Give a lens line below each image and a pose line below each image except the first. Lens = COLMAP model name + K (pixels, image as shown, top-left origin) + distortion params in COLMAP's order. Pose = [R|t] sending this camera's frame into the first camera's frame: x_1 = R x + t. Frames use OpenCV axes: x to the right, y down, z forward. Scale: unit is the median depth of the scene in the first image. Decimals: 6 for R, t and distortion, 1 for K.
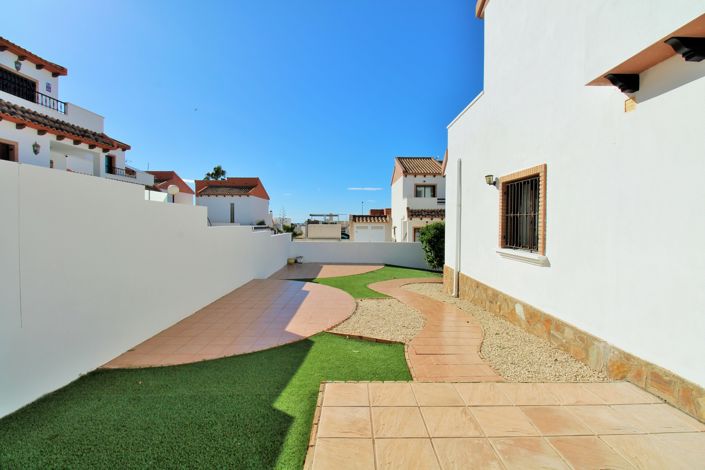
lens RADIAL K [[325.6, 0, 356.0], [0, 325.6, 231.1], [0, 0, 1]] dist [0.001380, -0.012805]
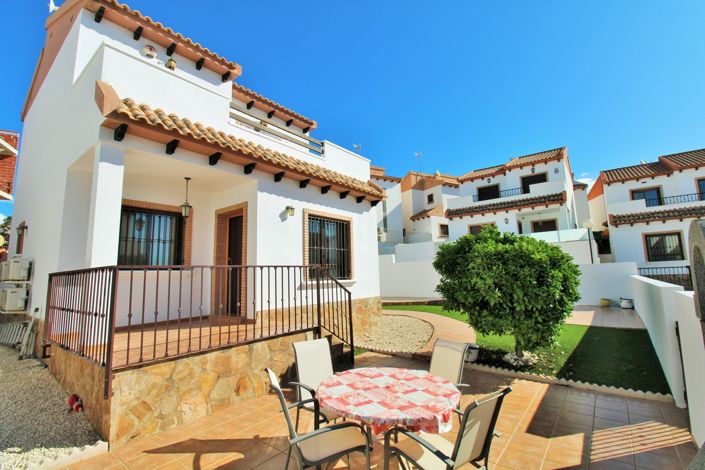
lens RADIAL K [[325.6, 0, 356.0], [0, 325.6, 231.1], [0, 0, 1]] dist [0.001380, -0.012805]
pose [[-0.615179, -0.095633, -0.782566, 0.843138], [0.006426, 0.991974, -0.126275, 0.027240], [0.788361, -0.082710, -0.609627, 1.216700]]
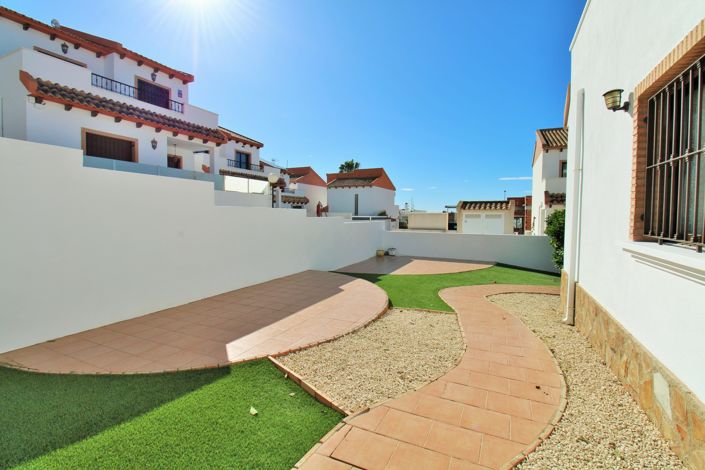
lens RADIAL K [[325.6, 0, 356.0], [0, 325.6, 231.1], [0, 0, 1]] dist [0.001380, -0.012805]
pose [[0.905550, 0.021959, -0.423671, 0.138012], [-0.013426, 0.999643, 0.023116, 0.015795], [0.424027, -0.015245, 0.905521, 0.203275]]
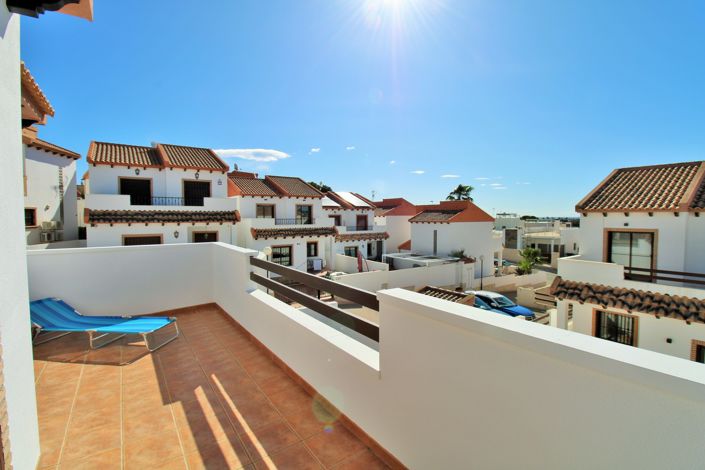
lens RADIAL K [[325.6, 0, 356.0], [0, 325.6, 231.1], [0, 0, 1]] dist [0.001380, -0.012805]
pose [[0.581270, 0.032215, -0.813073, 0.715711], [-0.017234, 0.999479, 0.027279, -0.279330], [0.813528, -0.001844, 0.581522, 0.653930]]
